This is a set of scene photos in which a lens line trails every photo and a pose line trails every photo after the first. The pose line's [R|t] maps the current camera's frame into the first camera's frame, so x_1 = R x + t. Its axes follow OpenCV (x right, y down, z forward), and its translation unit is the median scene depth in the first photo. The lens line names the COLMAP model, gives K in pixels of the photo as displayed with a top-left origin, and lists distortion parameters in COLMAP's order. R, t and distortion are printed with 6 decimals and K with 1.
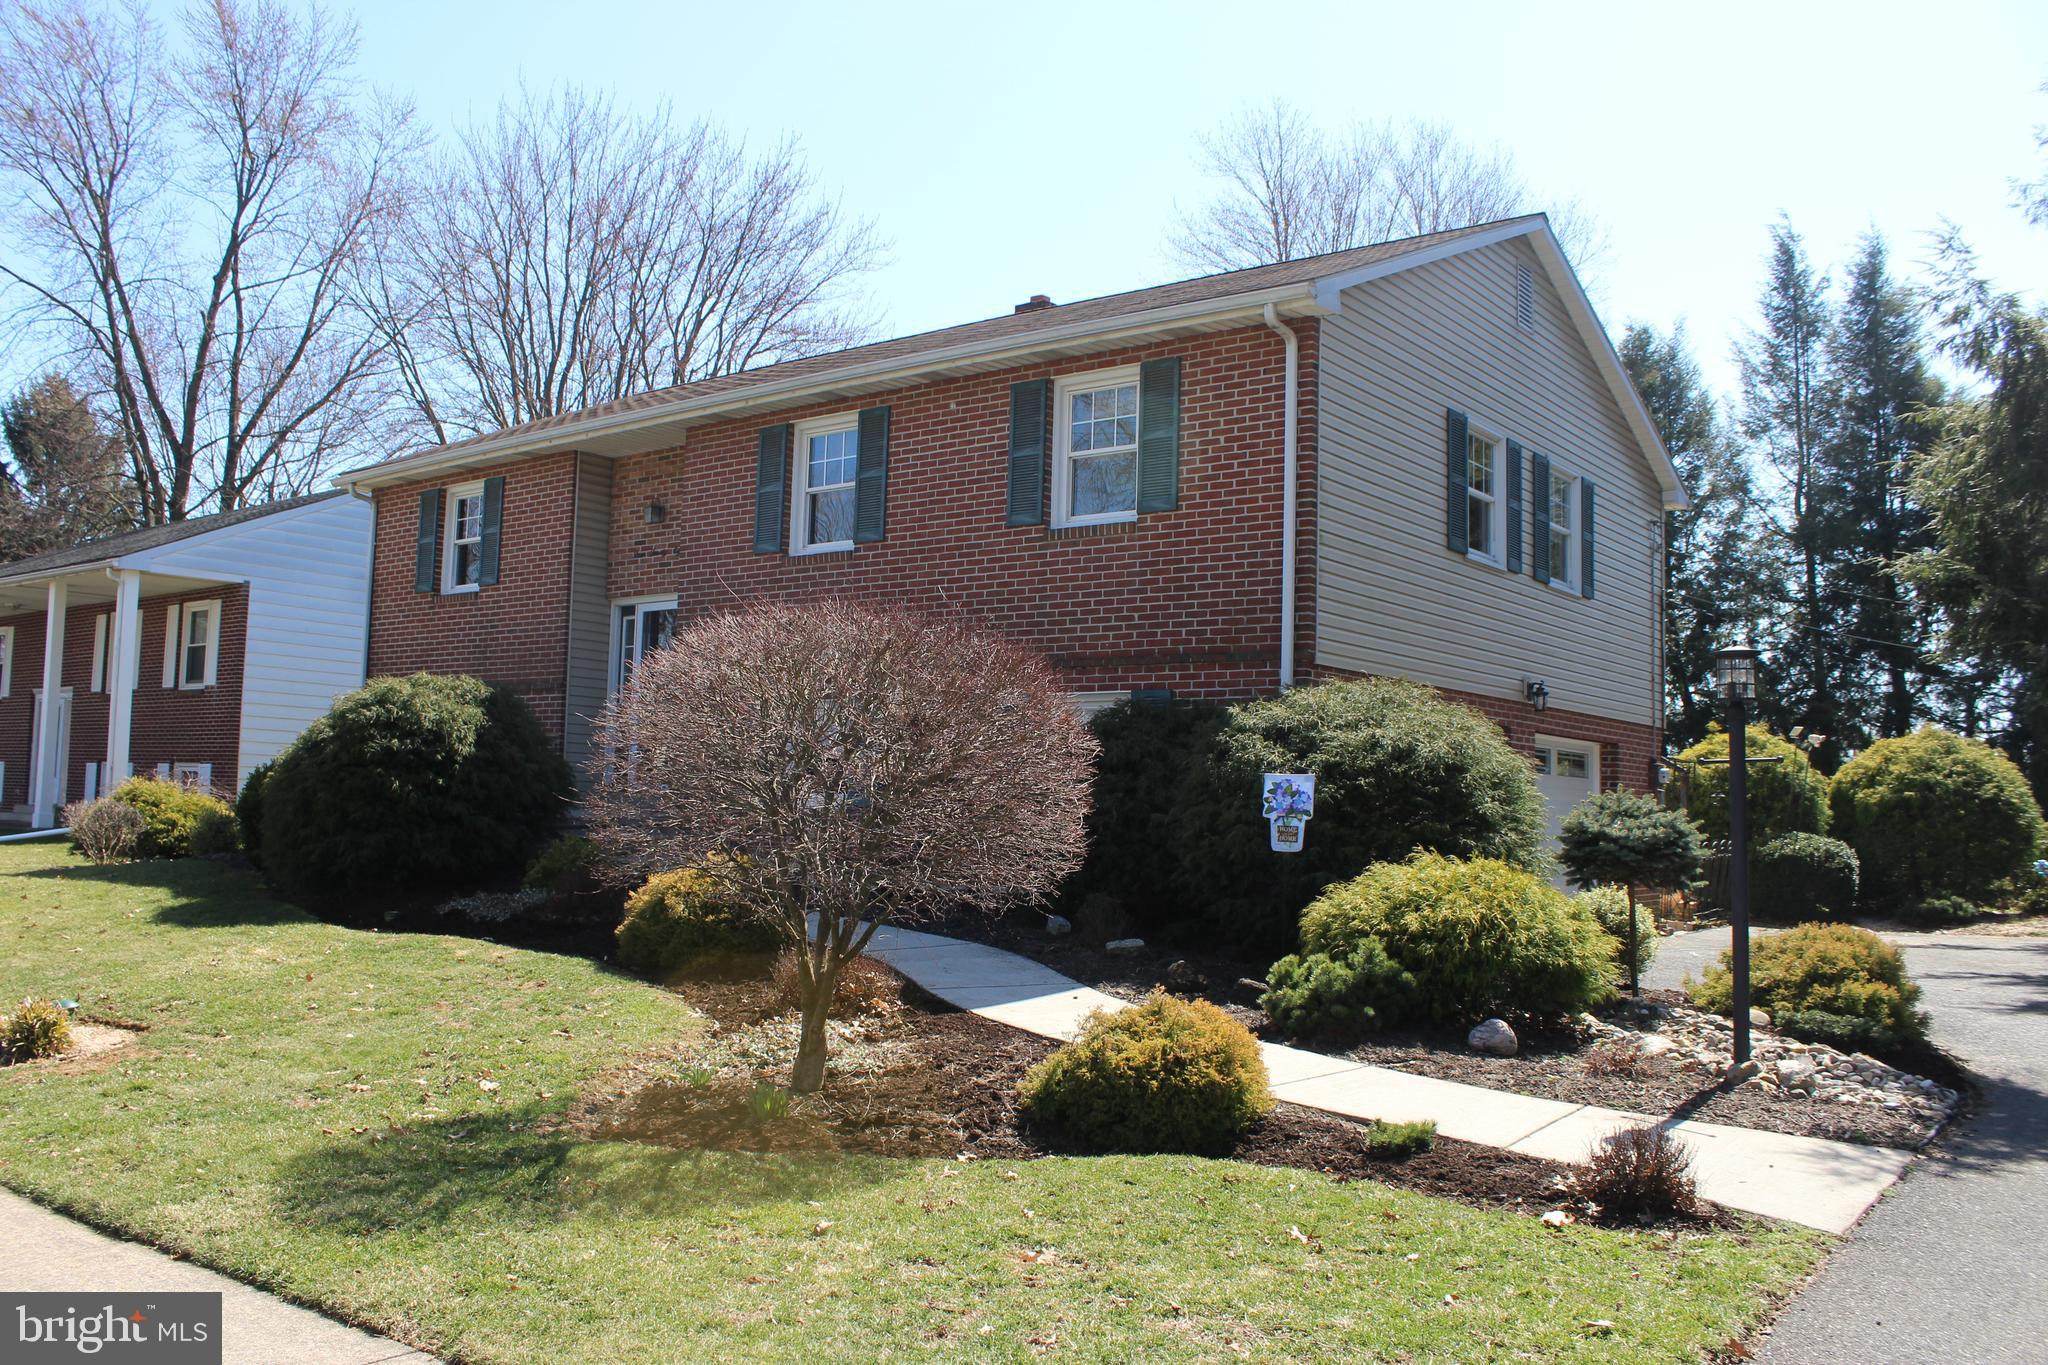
lens RADIAL K [[1685.3, 0, 993.0], [0, 1685.3, 727.0], [0, 0, 1]] dist [-0.162134, 0.133938]
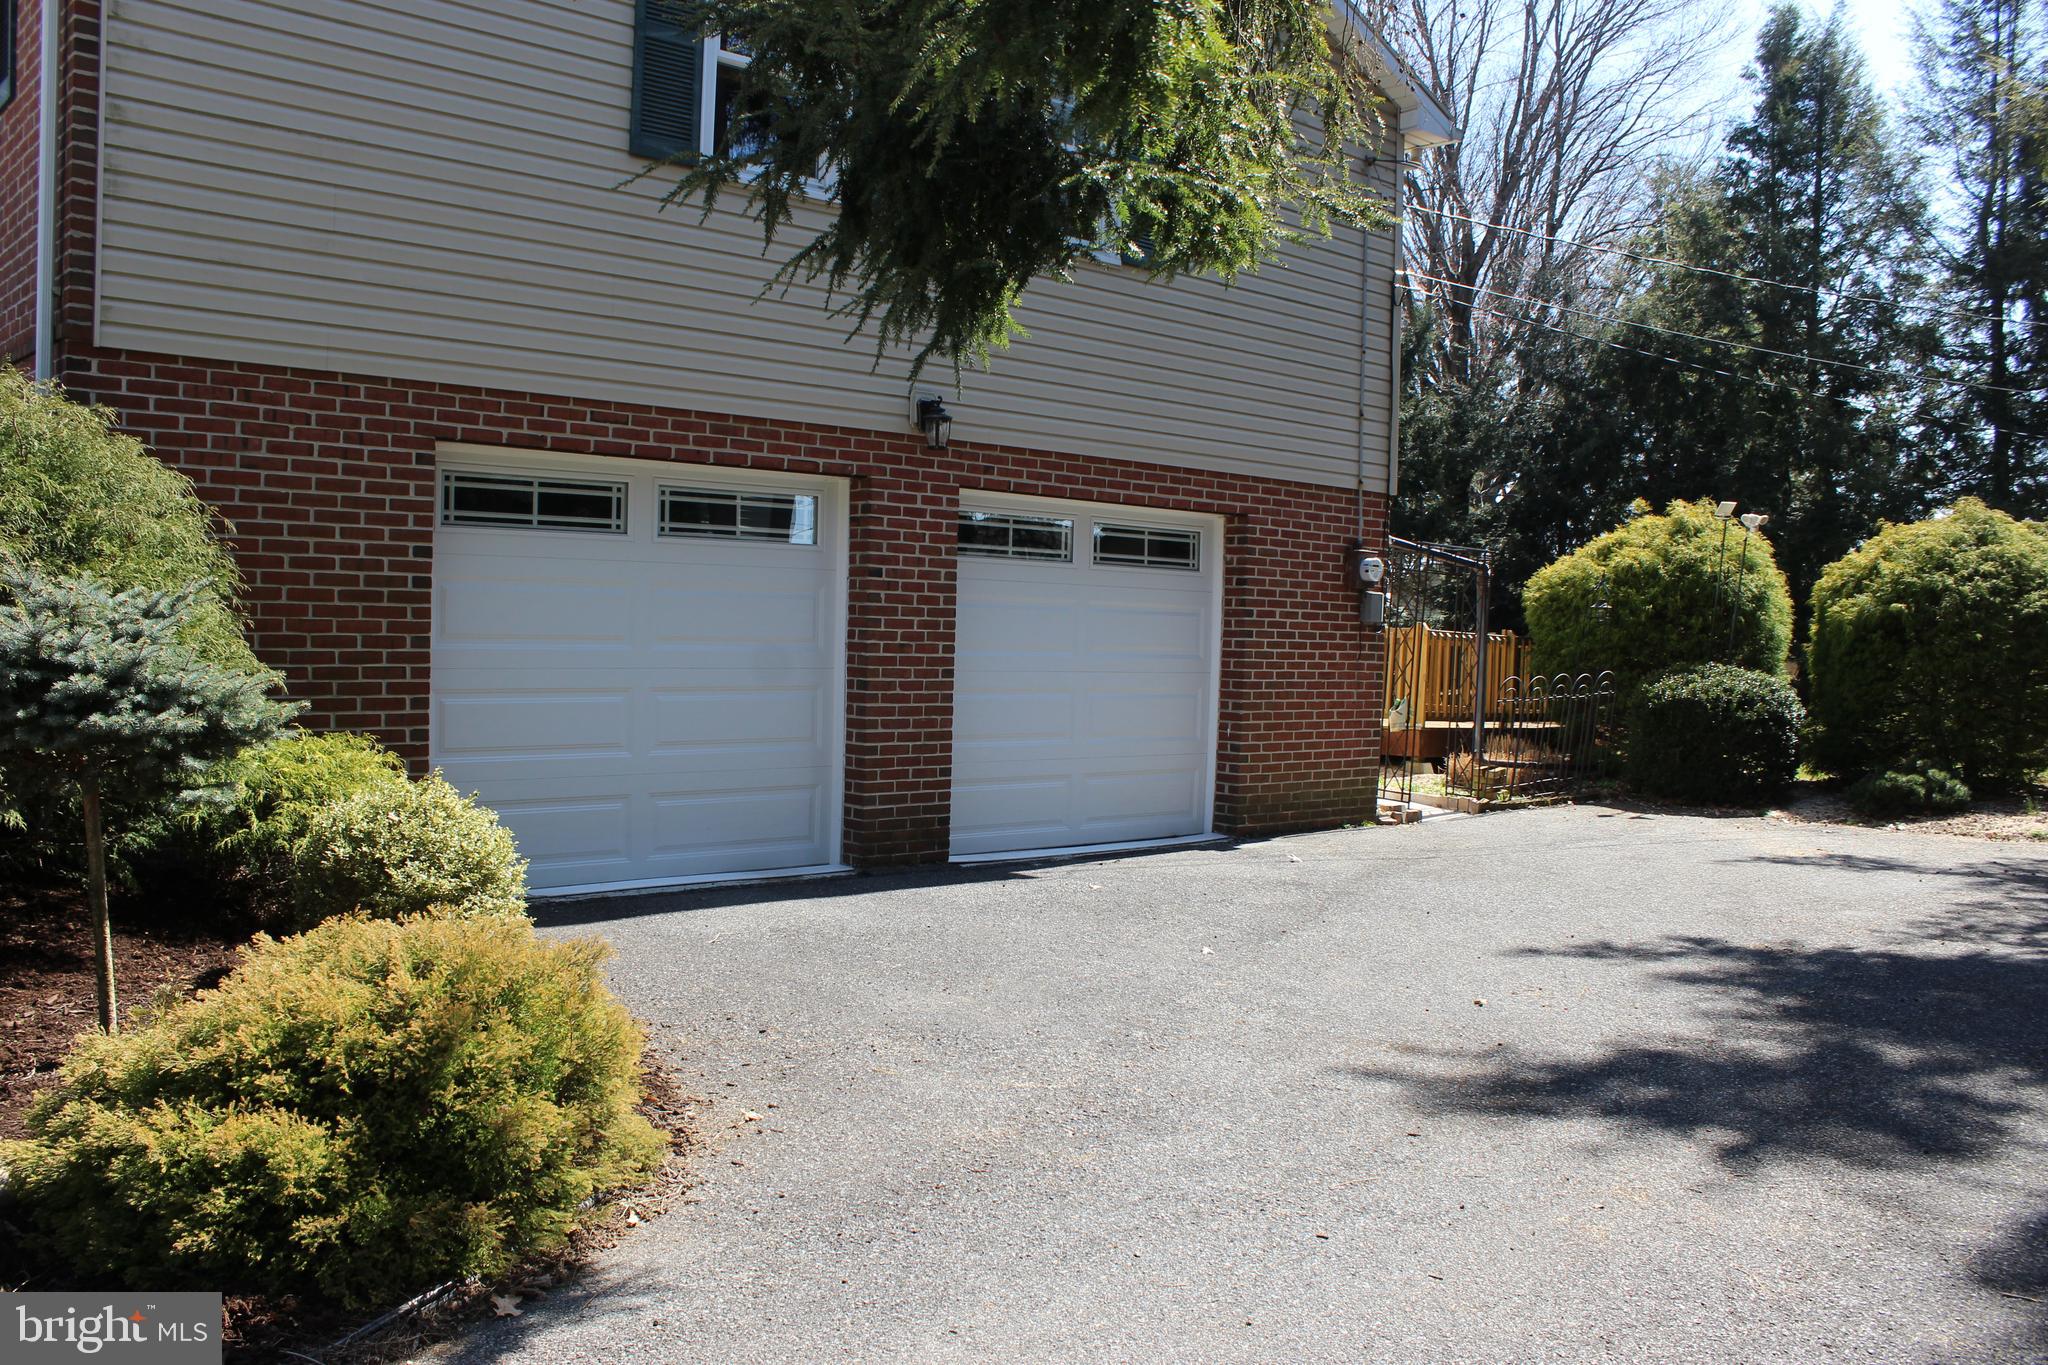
lens RADIAL K [[1685.3, 0, 1001.5], [0, 1685.3, 721.7], [0, 0, 1]] dist [-0.162134, 0.133938]
pose [[0.983744, 0.011876, -0.179186, 0.473739], [0.006921, 0.994563, 0.103910, 0.025117], [0.179445, -0.103461, 0.978312, 0.435796]]
